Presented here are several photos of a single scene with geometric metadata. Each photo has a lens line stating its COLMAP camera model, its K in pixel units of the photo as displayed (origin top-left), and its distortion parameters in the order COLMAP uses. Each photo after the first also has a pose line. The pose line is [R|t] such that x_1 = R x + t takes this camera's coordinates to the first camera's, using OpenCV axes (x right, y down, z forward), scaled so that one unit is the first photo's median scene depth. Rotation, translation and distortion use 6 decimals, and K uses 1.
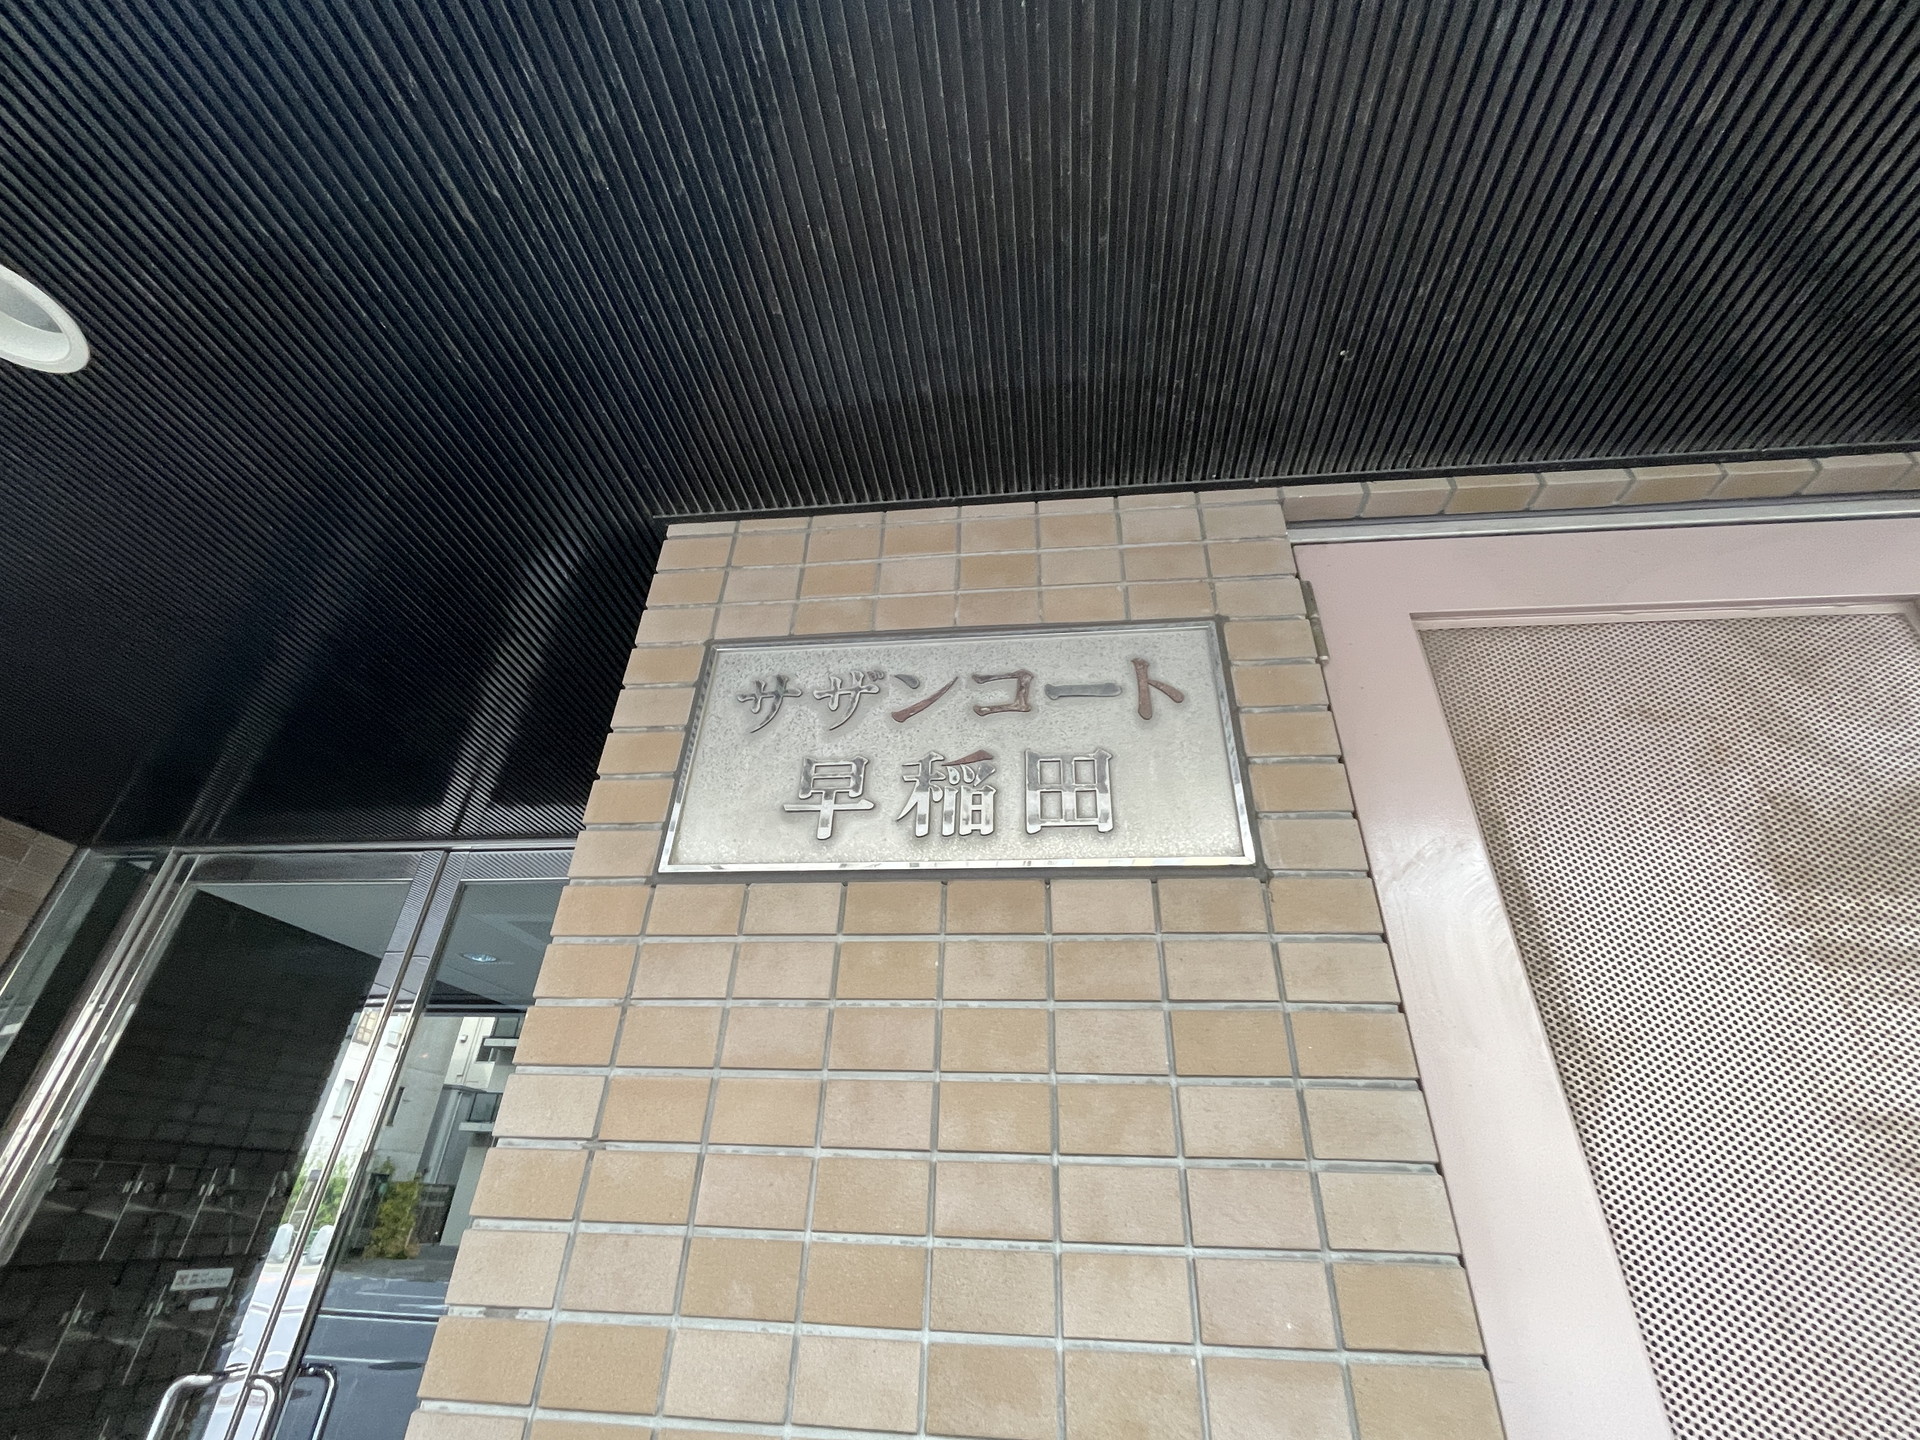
lens RADIAL K [[809.0, 0, 960.9], [0, 809.0, 720.6], [0, 0, 1]] dist [-0.001864, -0.001360]
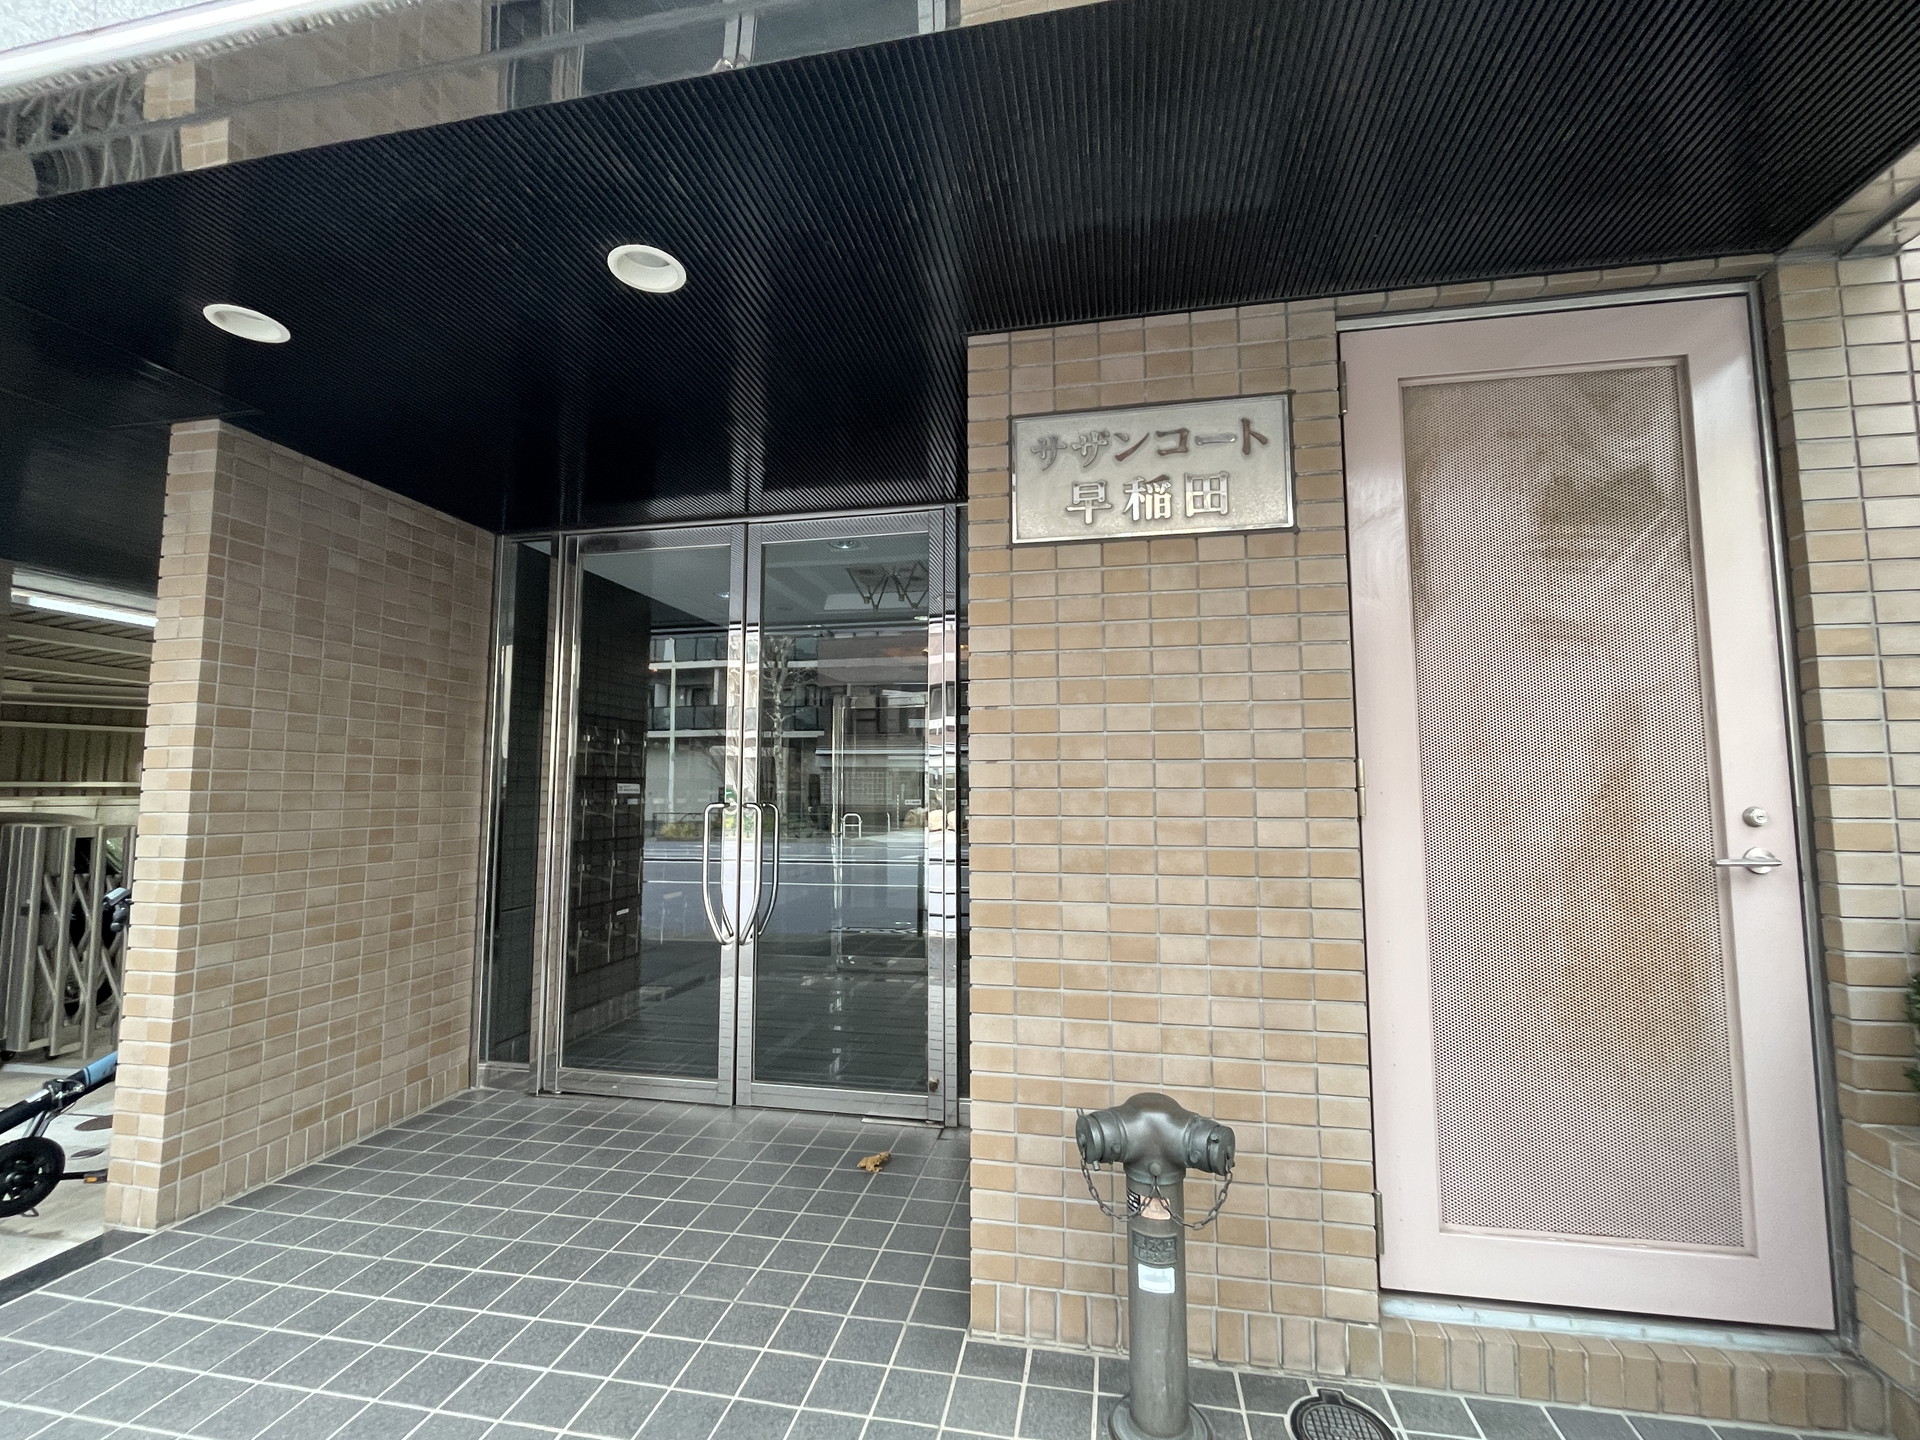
lens RADIAL K [[809.0, 0, 959.9], [0, 809.0, 718.4], [0, 0, 1]] dist [-0.001864, -0.001360]
pose [[0.996441, -0.037062, -0.075714, -0.349417], [0.066402, 0.898403, 0.434124, -0.327385], [0.051932, -0.437606, 0.897666, -1.115278]]
